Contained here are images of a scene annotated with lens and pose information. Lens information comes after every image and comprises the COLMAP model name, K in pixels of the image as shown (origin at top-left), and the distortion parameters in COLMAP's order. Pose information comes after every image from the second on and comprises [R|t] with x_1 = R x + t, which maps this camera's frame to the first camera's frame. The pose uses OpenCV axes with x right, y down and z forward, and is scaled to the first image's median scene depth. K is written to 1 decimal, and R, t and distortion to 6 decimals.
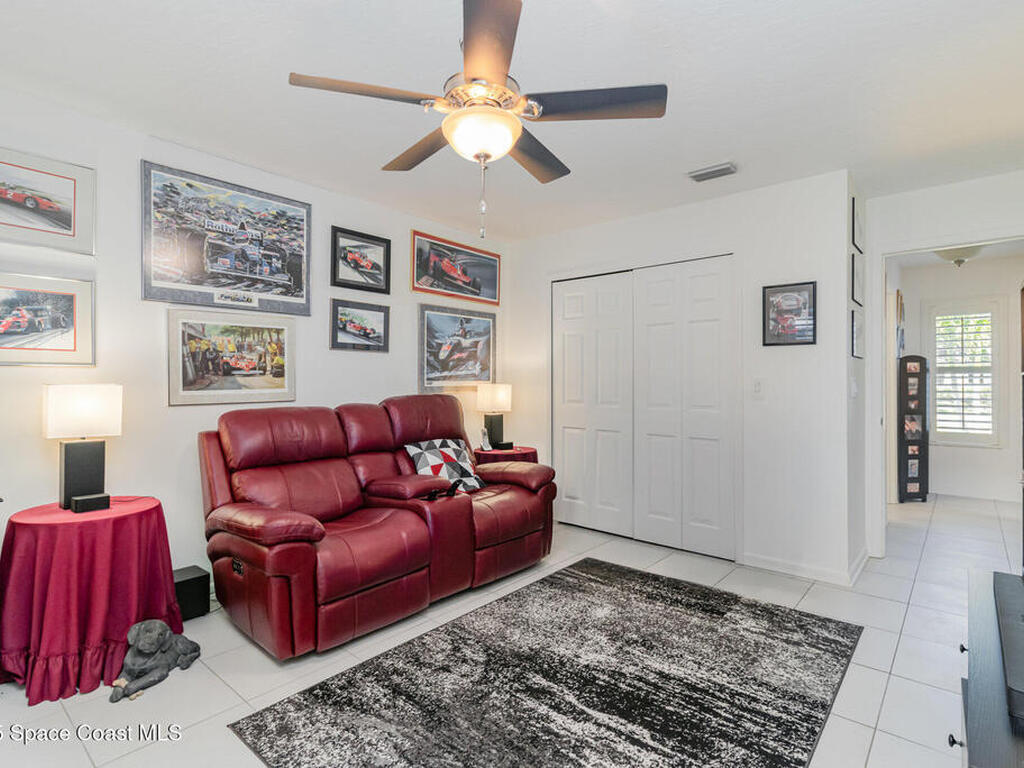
lens RADIAL K [[531.5, 0, 507.0], [0, 531.5, 386.6], [0, 0, 1]] dist [0.002758, -0.000501]
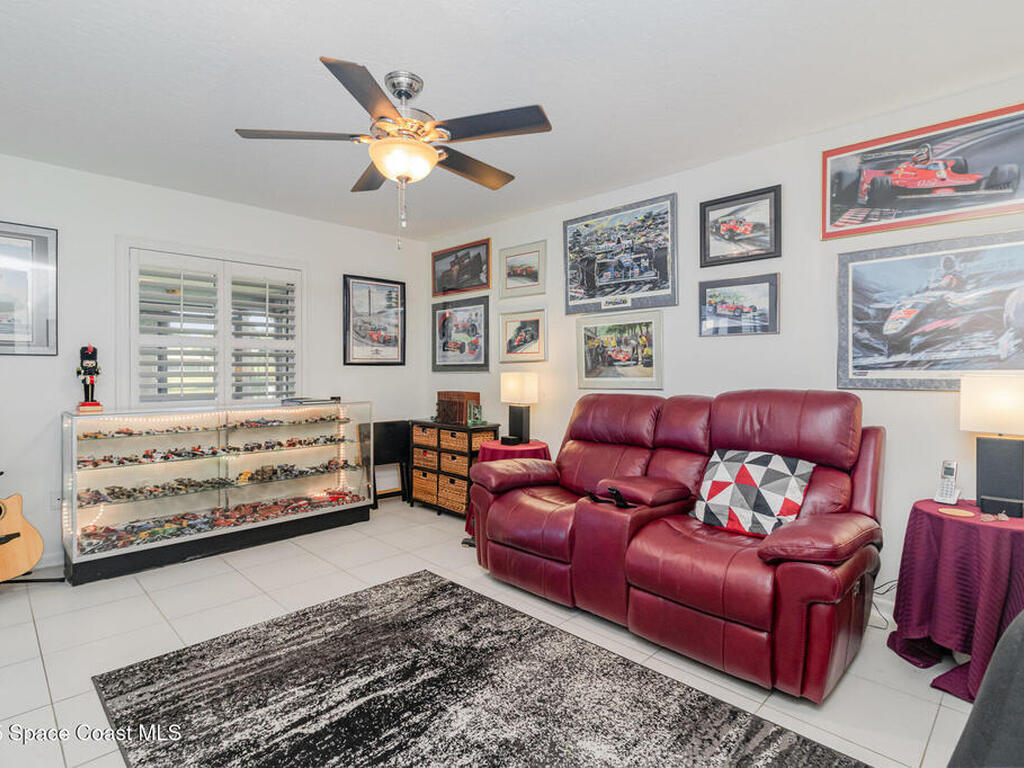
lens RADIAL K [[531.5, 0, 513.2], [0, 531.5, 375.8], [0, 0, 1]] dist [0.002758, -0.000501]
pose [[-0.069887, 0.006975, -0.997531, 0.731356], [-0.012886, 0.999886, 0.007895, -0.005056], [0.997472, 0.013406, -0.069789, 0.872952]]
